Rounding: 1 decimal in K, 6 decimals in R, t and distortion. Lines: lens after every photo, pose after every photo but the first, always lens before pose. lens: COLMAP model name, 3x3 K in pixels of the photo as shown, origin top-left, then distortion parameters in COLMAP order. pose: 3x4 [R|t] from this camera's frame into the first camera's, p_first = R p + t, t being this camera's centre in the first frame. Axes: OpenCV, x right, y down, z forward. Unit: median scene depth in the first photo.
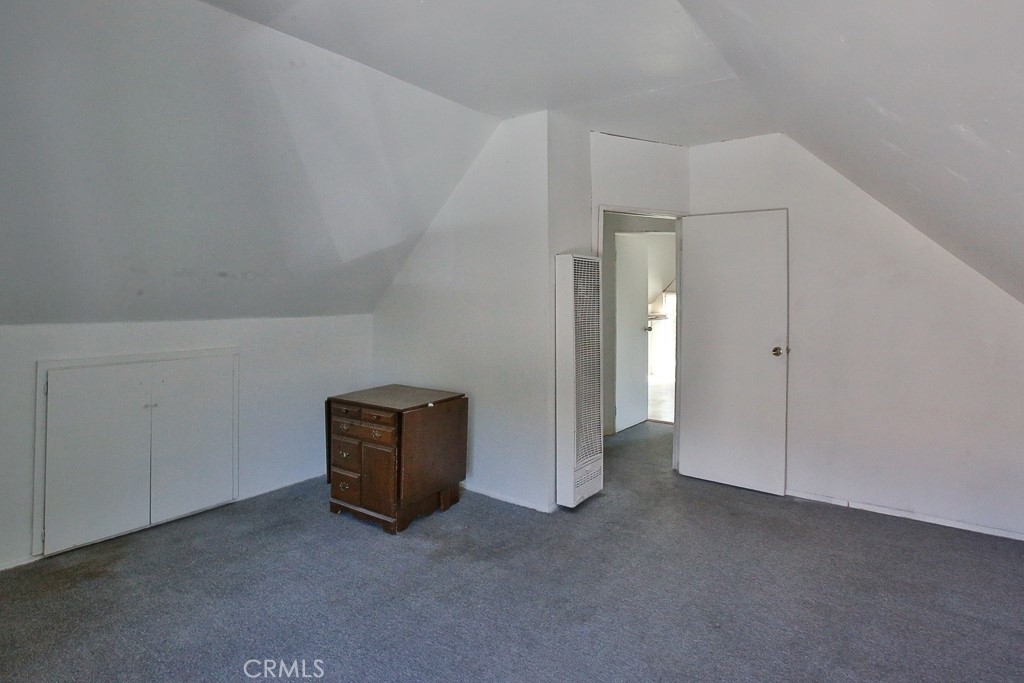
lens RADIAL K [[570.3, 0, 510.6], [0, 570.3, 297.0], [0, 0, 1]] dist [-0.000420, 0.000151]
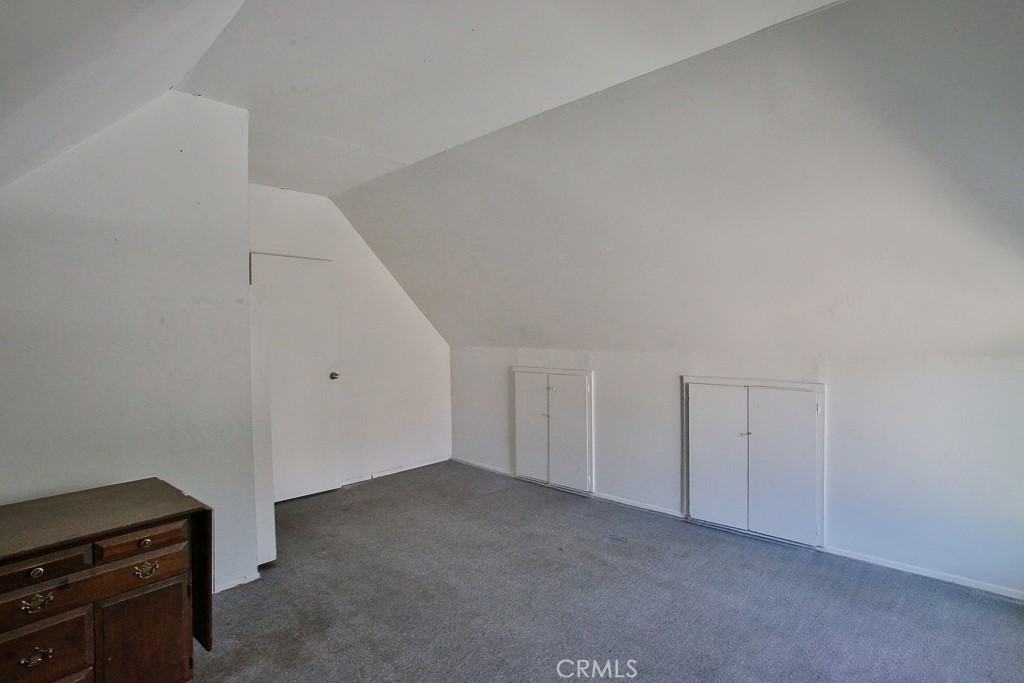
lens RADIAL K [[510.4, 0, 512.0], [0, 510.4, 341.5], [0, 0, 1]] dist [-0.002734, -0.000316]
pose [[0.082731, -0.017338, 0.996421, -0.740560], [0.007717, 0.999830, 0.016757, -0.006533], [-0.996542, 0.006303, 0.082851, 0.569757]]
